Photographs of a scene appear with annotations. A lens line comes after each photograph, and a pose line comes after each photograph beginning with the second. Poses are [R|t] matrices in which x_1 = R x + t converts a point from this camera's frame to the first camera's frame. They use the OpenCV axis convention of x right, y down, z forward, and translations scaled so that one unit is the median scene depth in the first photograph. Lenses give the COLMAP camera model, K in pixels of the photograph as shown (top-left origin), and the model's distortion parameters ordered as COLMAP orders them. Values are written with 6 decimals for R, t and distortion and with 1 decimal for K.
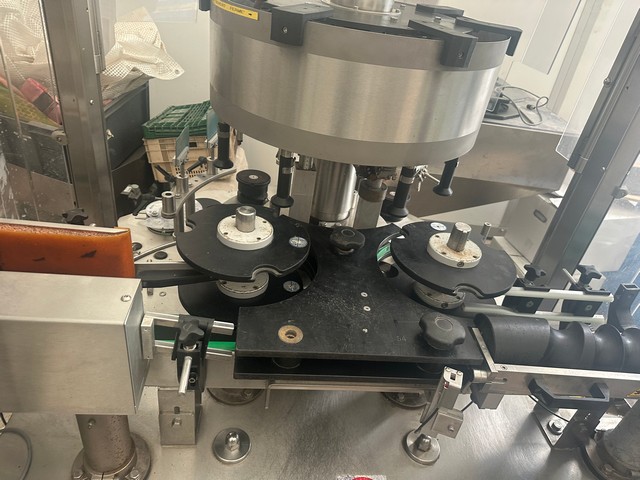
lens RADIAL K [[448.3, 0, 320.0], [0, 448.3, 240.0], [0, 0, 1]] dist [0.116041, -0.171666]
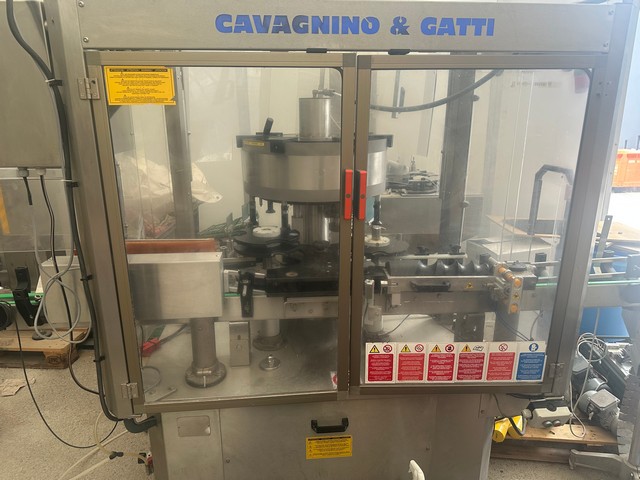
lens RADIAL K [[448.3, 0, 320.0], [0, 448.3, 240.0], [0, 0, 1]] dist [0.116041, -0.171666]
pose [[0.990596, -0.132447, -0.034320, 0.132630], [0.116622, 0.948532, -0.294425, 0.567871], [0.071550, 0.287654, 0.955058, -0.856663]]
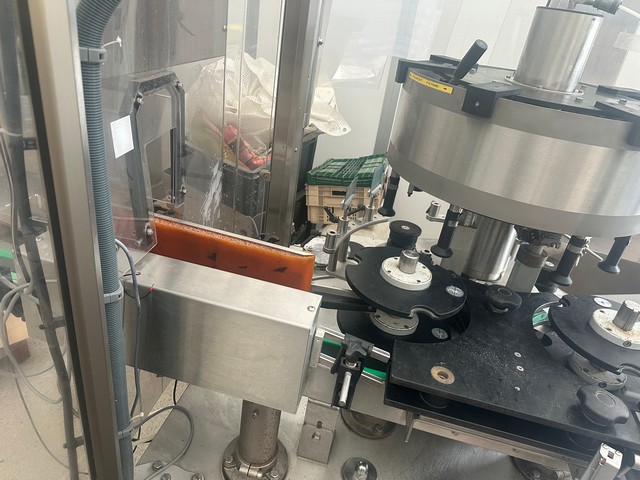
lens RADIAL K [[453.8, 0, 318.1], [0, 453.8, 234.2], [0, 0, 1]] dist [0.038273, -0.050571]
pose [[0.952559, 0.137846, -0.271347, -0.080246], [-0.173388, 0.978512, -0.111586, 0.046996], [0.250134, 0.153341, 0.955991, -0.118235]]
